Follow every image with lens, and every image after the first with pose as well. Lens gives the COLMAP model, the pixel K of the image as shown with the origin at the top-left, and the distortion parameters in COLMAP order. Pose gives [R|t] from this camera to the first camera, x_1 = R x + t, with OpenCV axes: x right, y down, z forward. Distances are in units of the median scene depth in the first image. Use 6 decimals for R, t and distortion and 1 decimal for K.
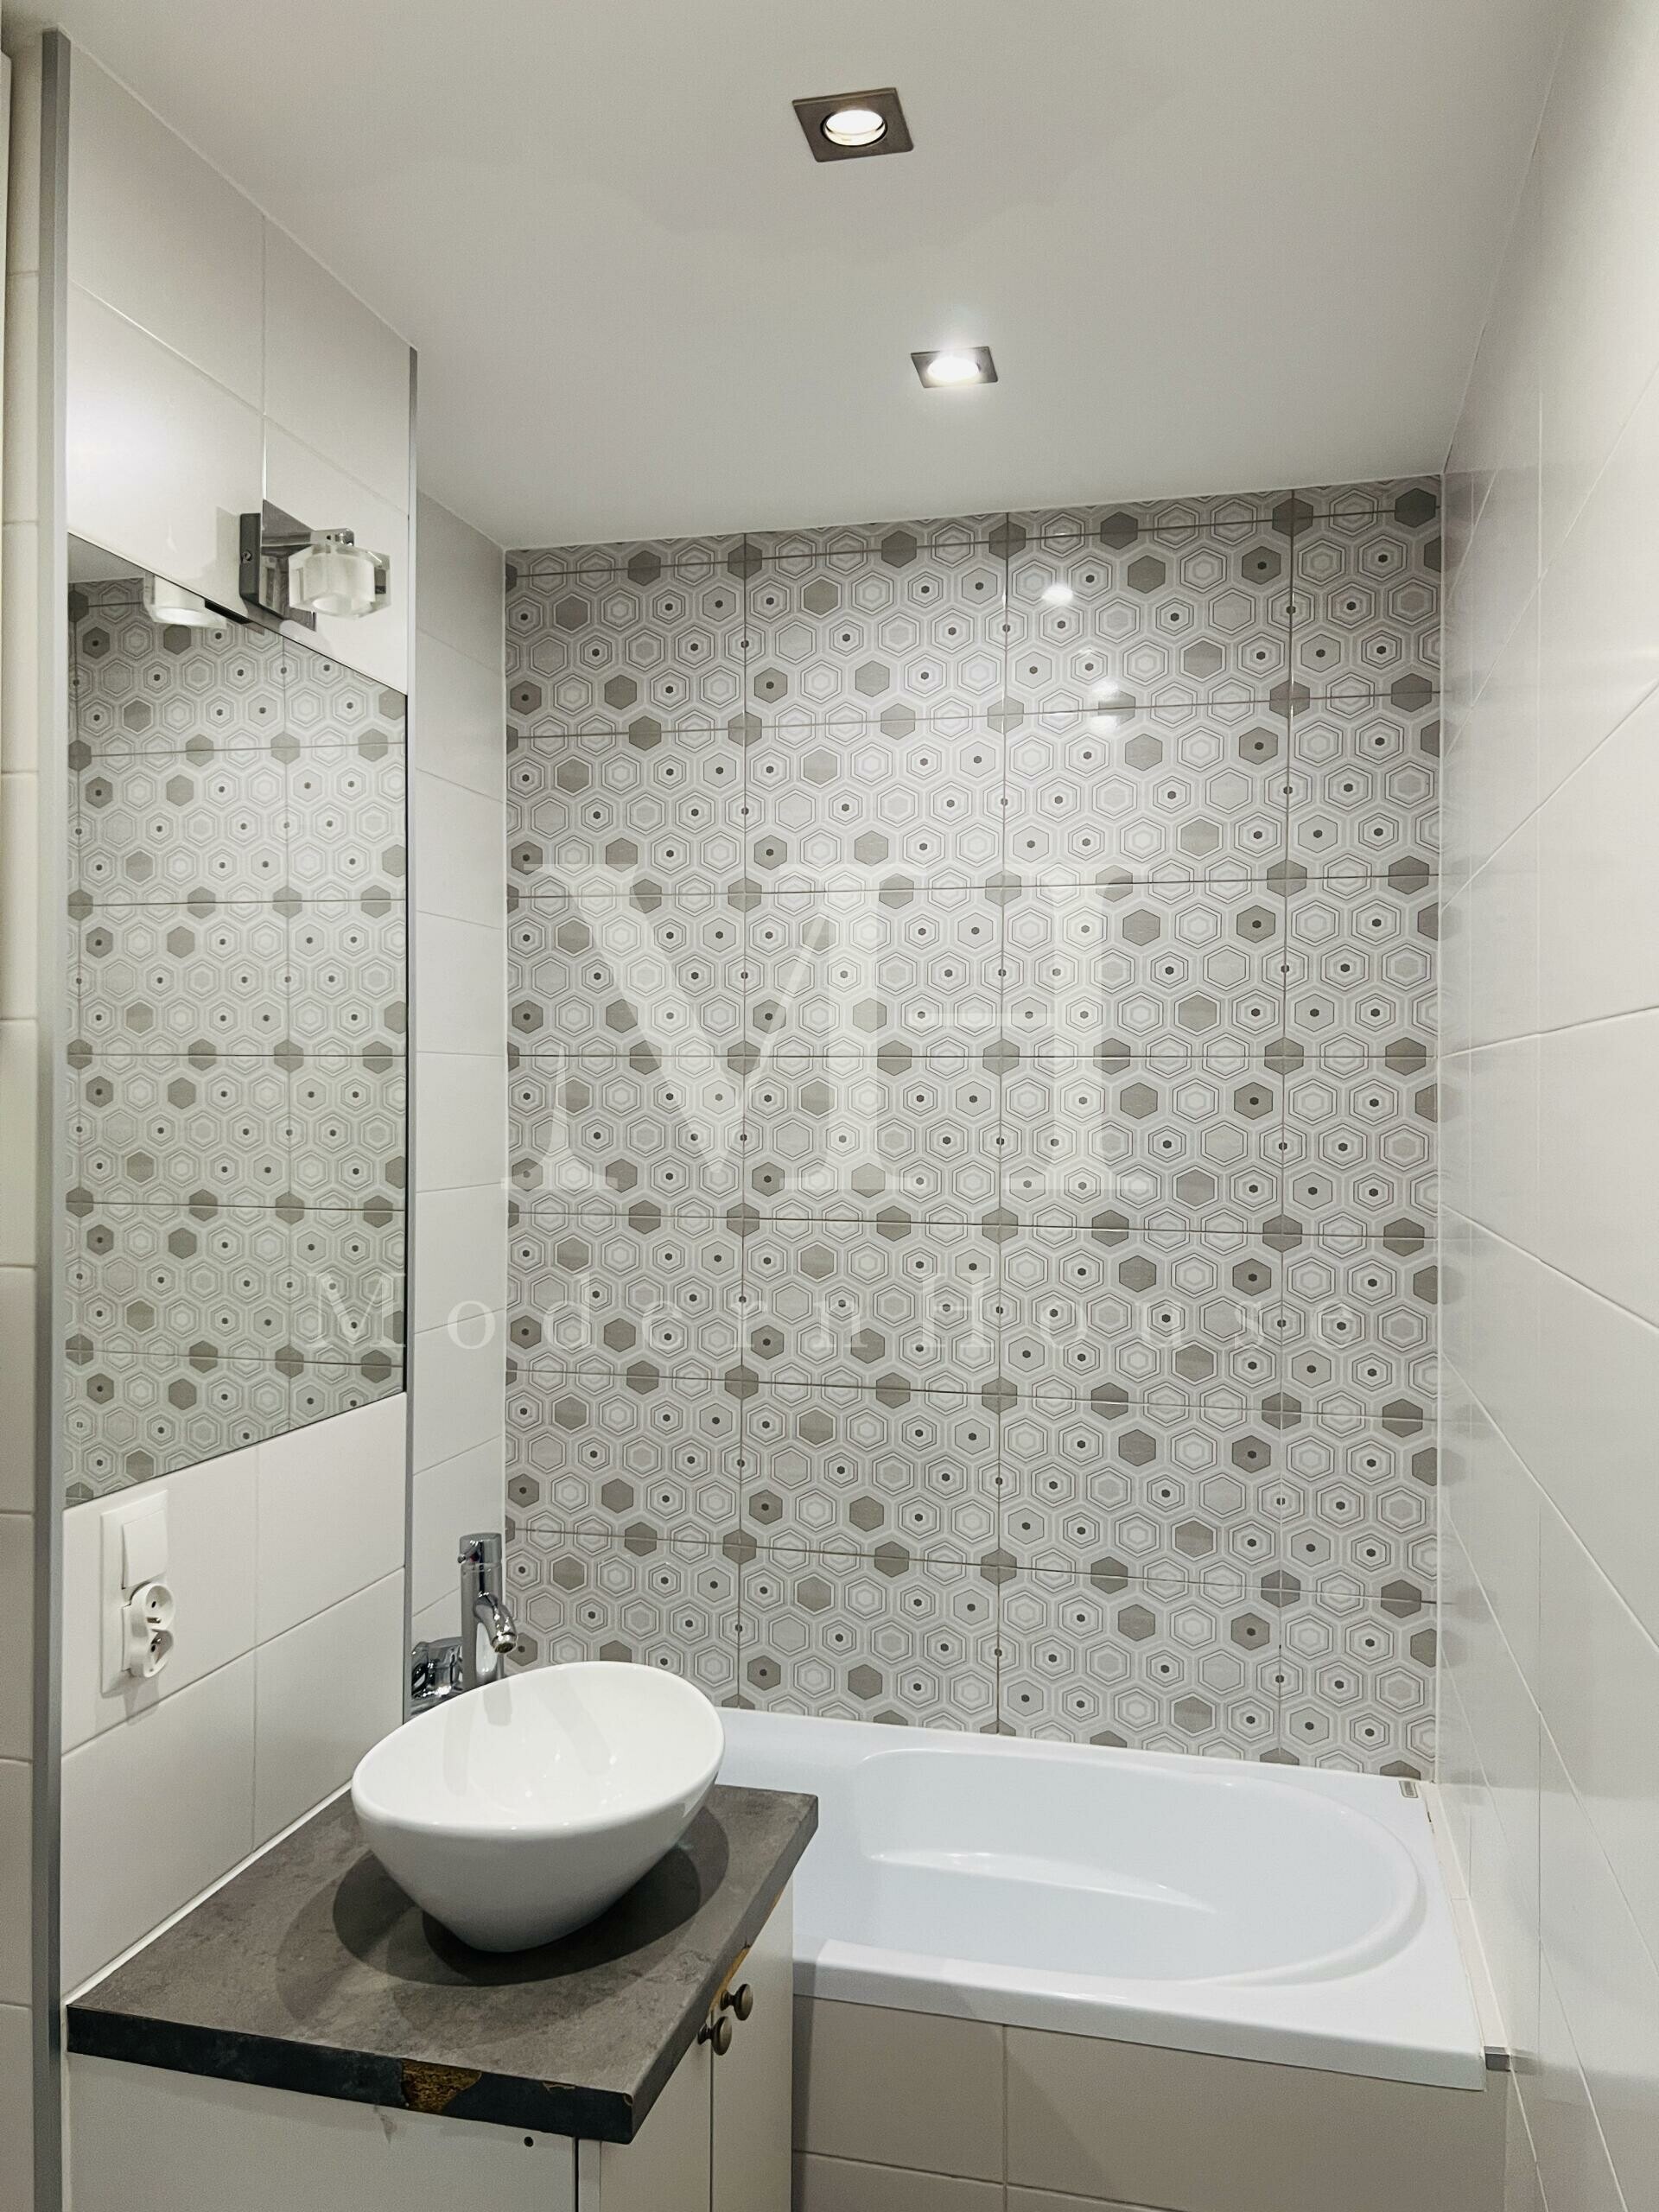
lens RADIAL K [[1677.8, 0, 830.7], [0, 1677.8, 1108.1], [0, 0, 1]] dist [-0.035951, -0.029047]
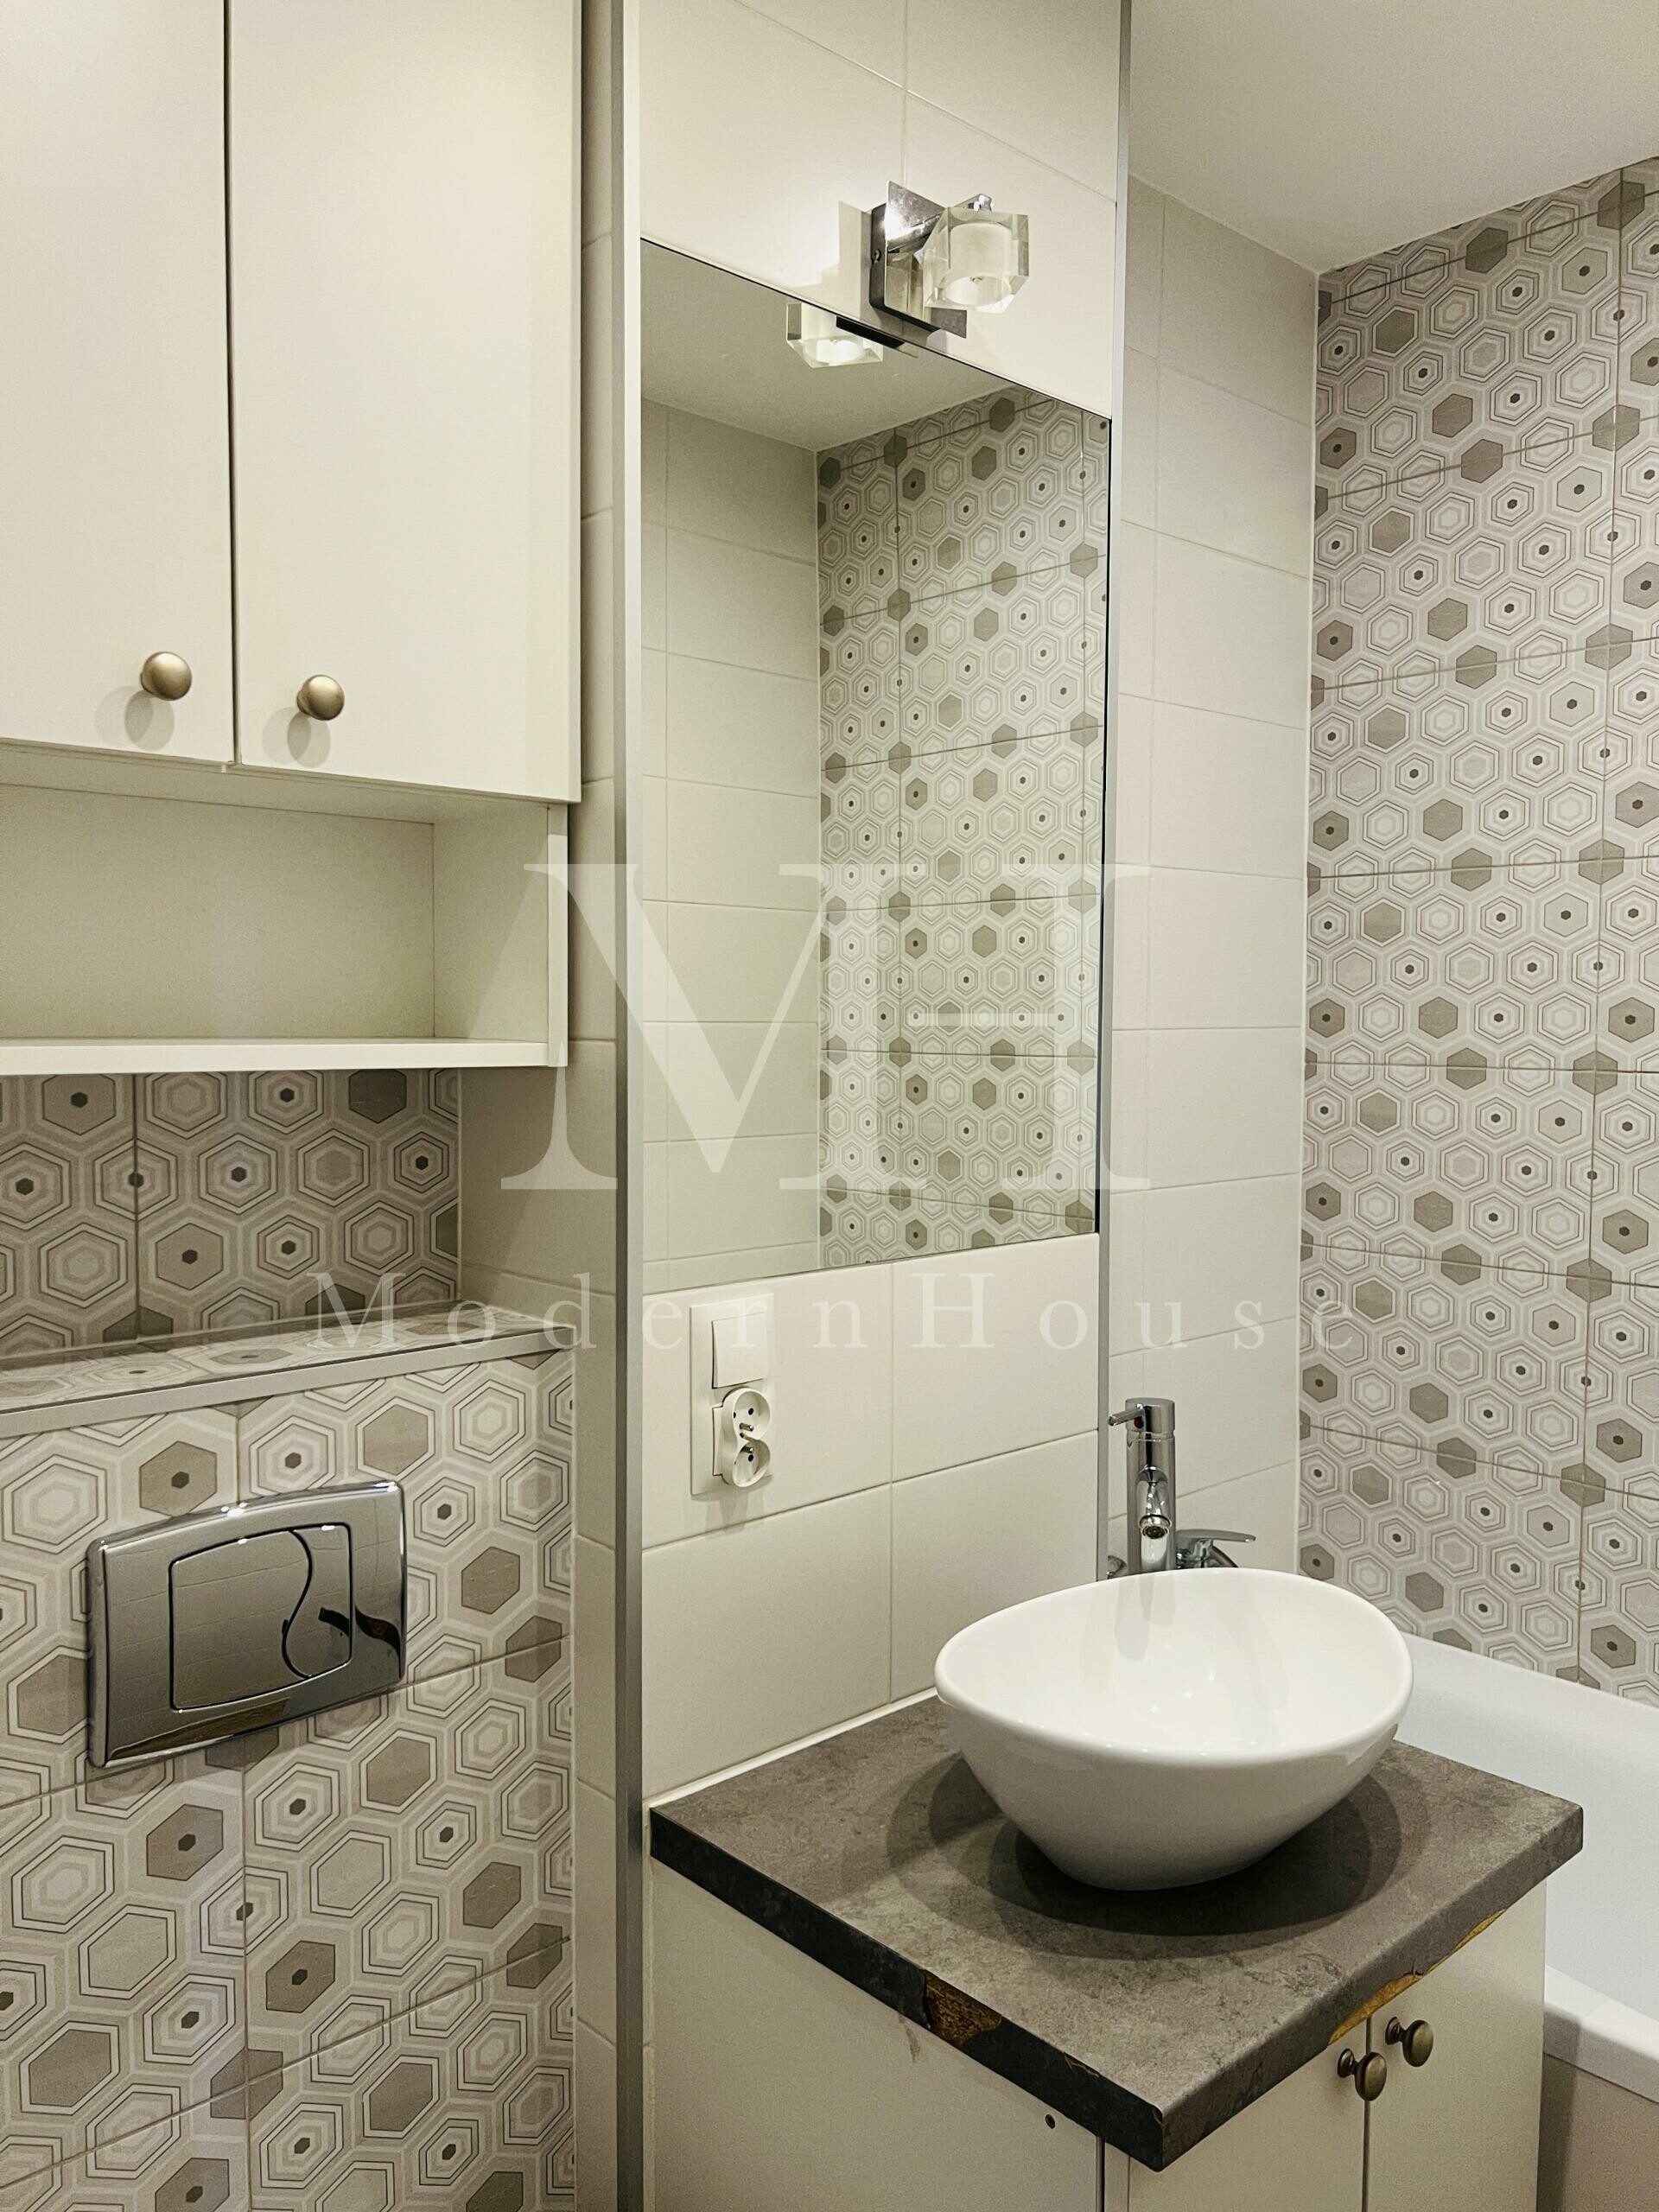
lens RADIAL K [[1635.7, 0, 762.7], [0, 1635.7, 1142.0], [0, 0, 1]] dist [0.007958, -0.043135]
pose [[0.812229, 0.043877, -0.581686, 0.077898], [-0.004708, 0.997628, 0.068678, 0.048940], [0.583319, -0.053044, 0.810509, 0.154071]]
